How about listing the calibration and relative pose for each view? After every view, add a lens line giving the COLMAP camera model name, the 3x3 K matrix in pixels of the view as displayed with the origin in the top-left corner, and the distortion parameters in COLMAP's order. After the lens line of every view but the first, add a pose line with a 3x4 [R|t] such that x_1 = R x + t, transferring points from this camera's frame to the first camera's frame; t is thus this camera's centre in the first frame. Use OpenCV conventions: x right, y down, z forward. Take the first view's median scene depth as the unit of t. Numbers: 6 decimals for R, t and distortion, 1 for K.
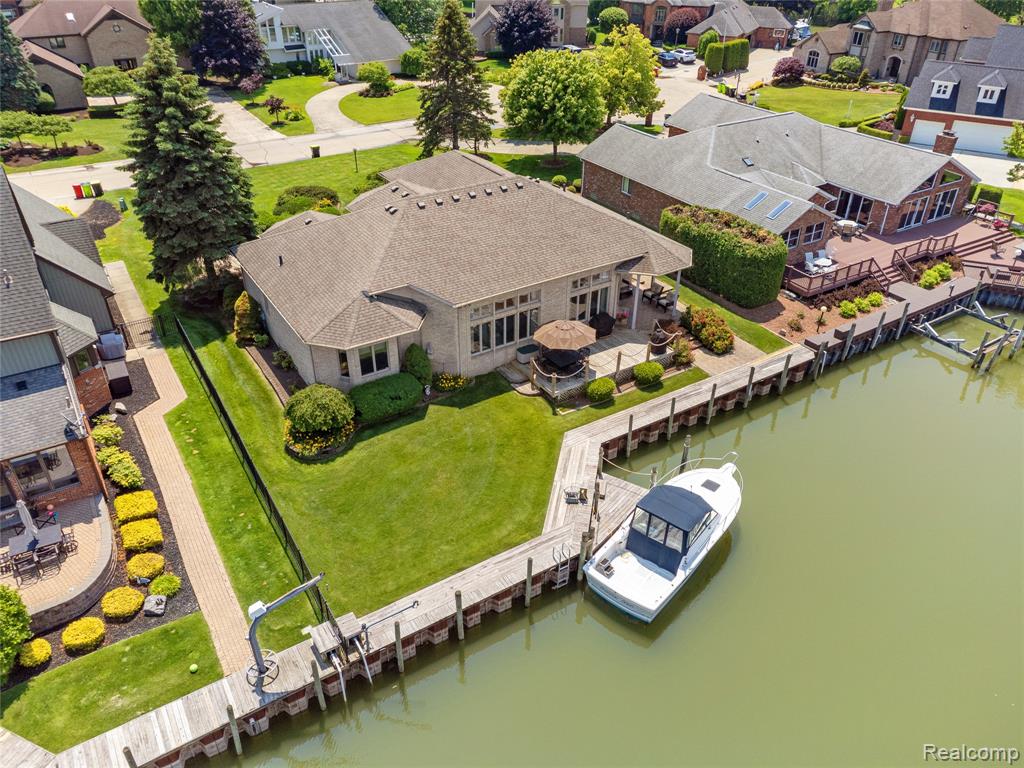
lens RADIAL K [[757.1, 0, 507.5], [0, 757.1, 384.5], [0, 0, 1]] dist [0.022128, -0.000692]
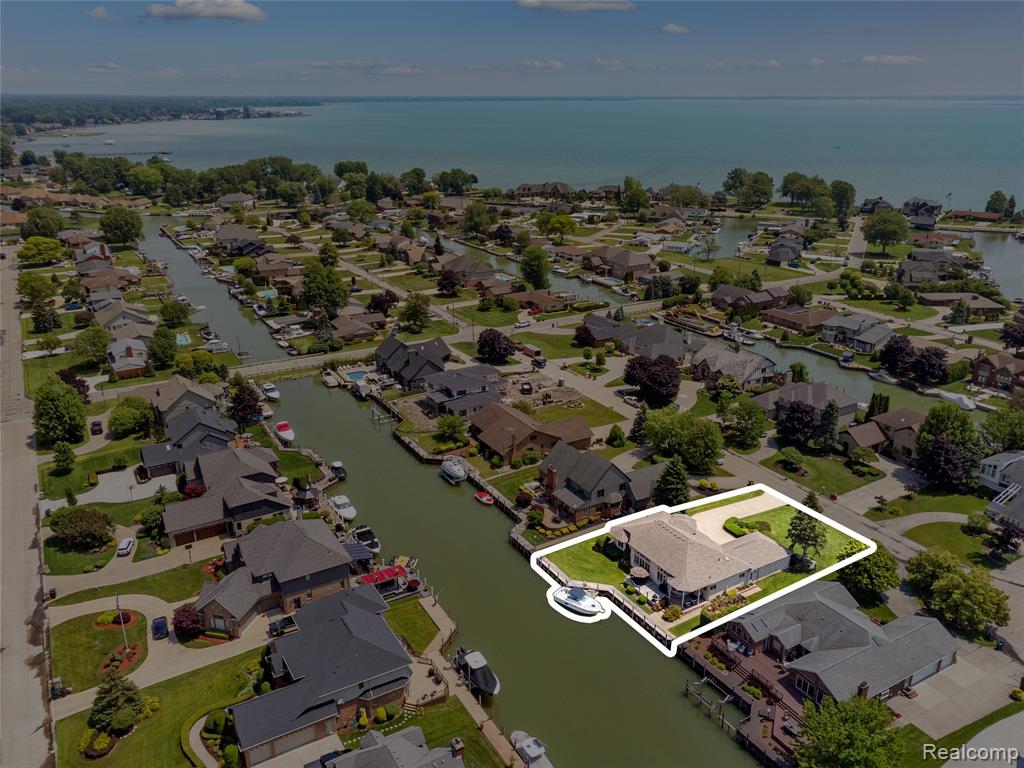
lens RADIAL K [[757.1, 0, 507.5], [0, 757.1, 384.5], [0, 0, 1]] dist [0.022128, -0.000692]
pose [[-0.021531, 0.339454, -0.940376, 3.095992], [-0.544166, 0.785081, 0.295855, -1.455191], [0.838701, 0.518091, 0.167816, -0.518476]]
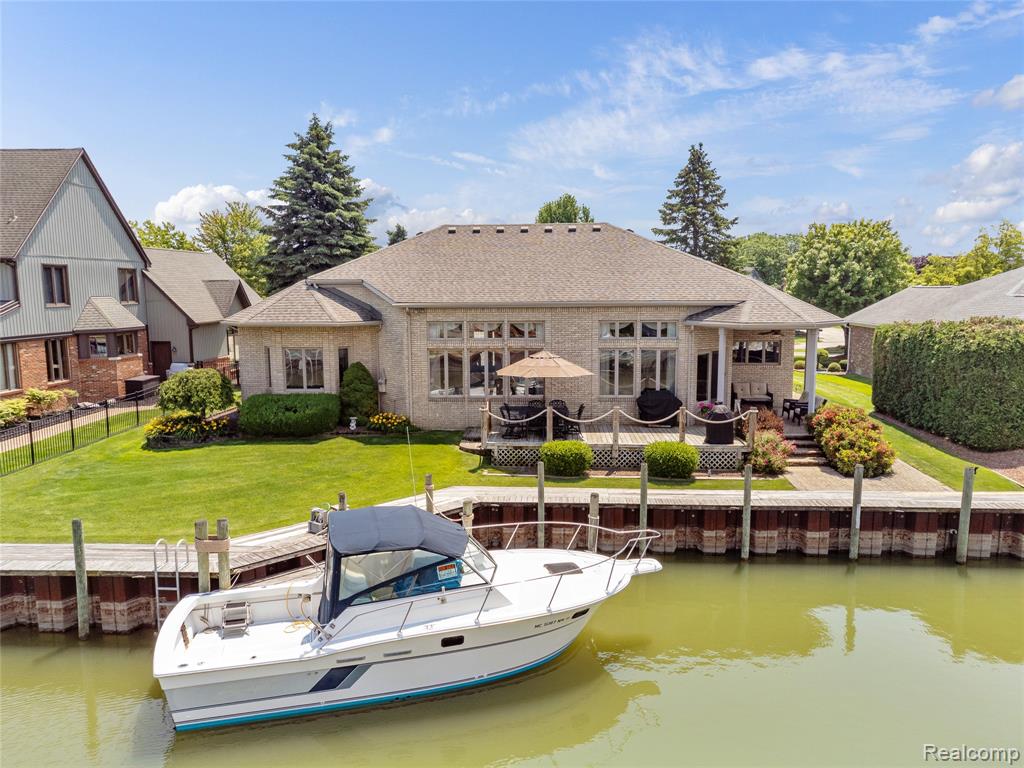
lens RADIAL K [[754.5, 0, 507.4], [0, 754.5, 394.0], [0, 0, 1]] dist [0.011180, 0.011018]
pose [[0.814818, 0.075297, -0.574805, 0.433823], [-0.308293, 0.895979, -0.319653, 0.169814], [0.490944, 0.437667, 0.753274, 0.525013]]
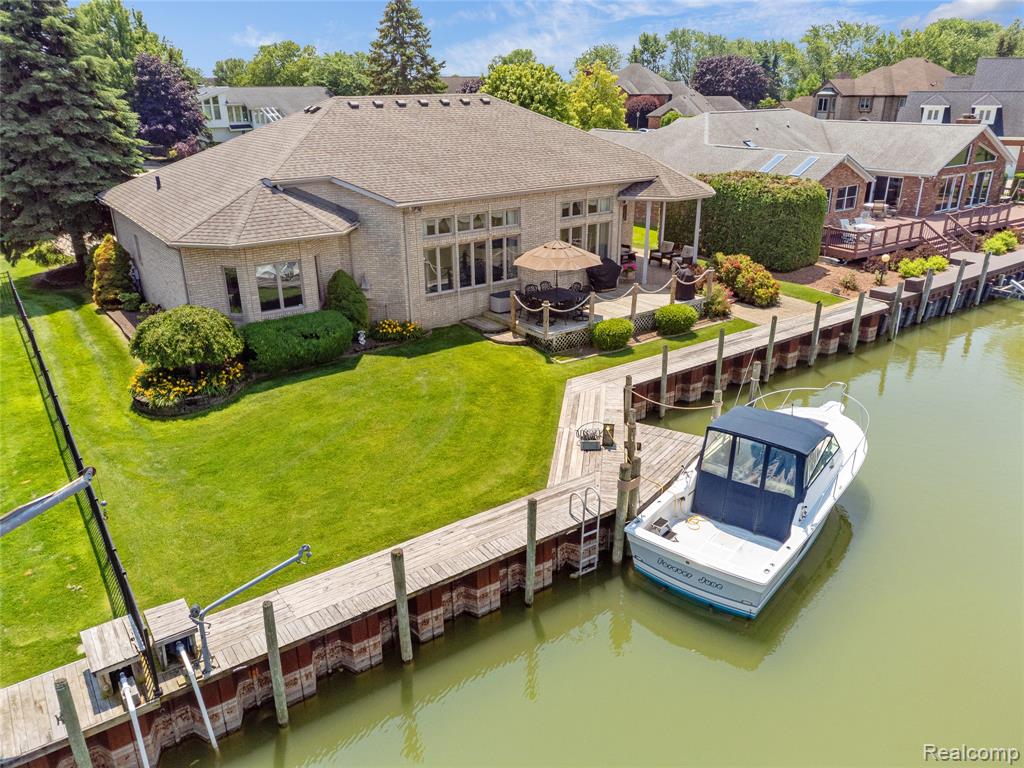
lens RADIAL K [[754.5, 0, 507.4], [0, 754.5, 394.0], [0, 0, 1]] dist [0.011180, 0.011018]
pose [[0.998396, -0.031144, 0.047270, -0.008431], [0.039132, 0.983110, -0.178782, 0.187250], [-0.040904, 0.180345, 0.982752, 0.340563]]
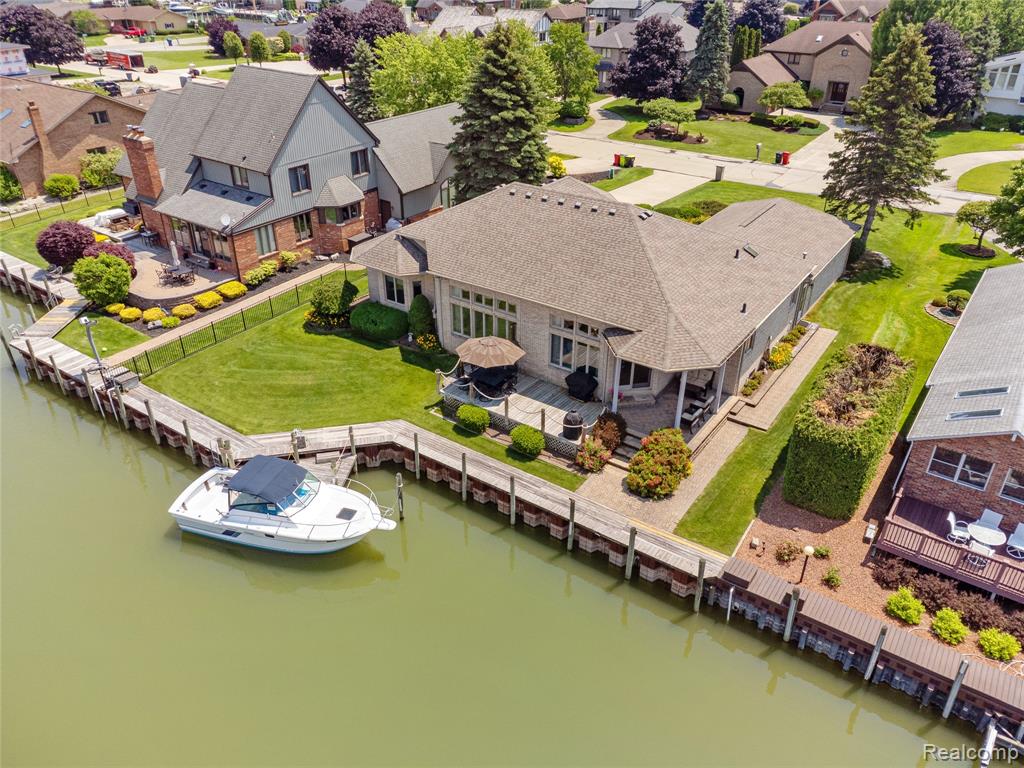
lens RADIAL K [[757.1, 0, 507.5], [0, 757.1, 384.5], [0, 0, 1]] dist [0.022128, -0.000692]
pose [[0.388744, 0.463752, -0.796123, 0.877274], [-0.501635, 0.831320, 0.239308, -0.275968], [0.772813, 0.306334, 0.555805, 0.524293]]
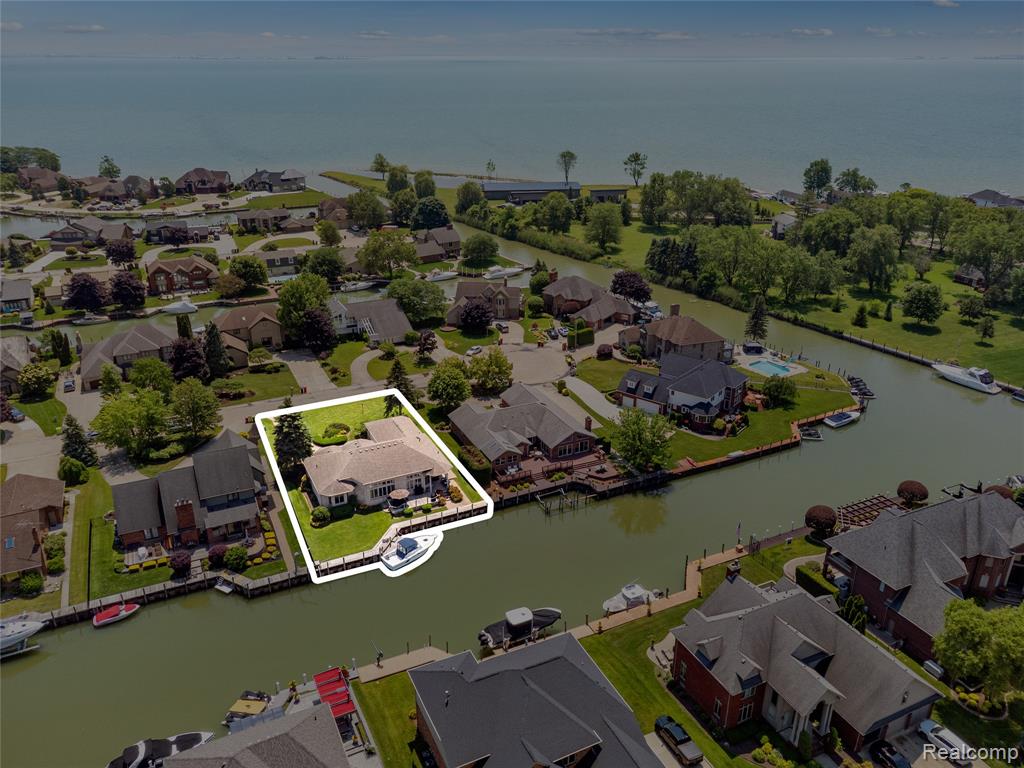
lens RADIAL K [[757.1, 0, 507.5], [0, 757.1, 384.5], [0, 0, 1]] dist [0.022128, -0.000692]
pose [[0.994164, 0.037534, -0.101140, 0.871092], [-0.054266, 0.984268, -0.168140, -0.007698], [0.093238, 0.172647, 0.980561, -2.274867]]
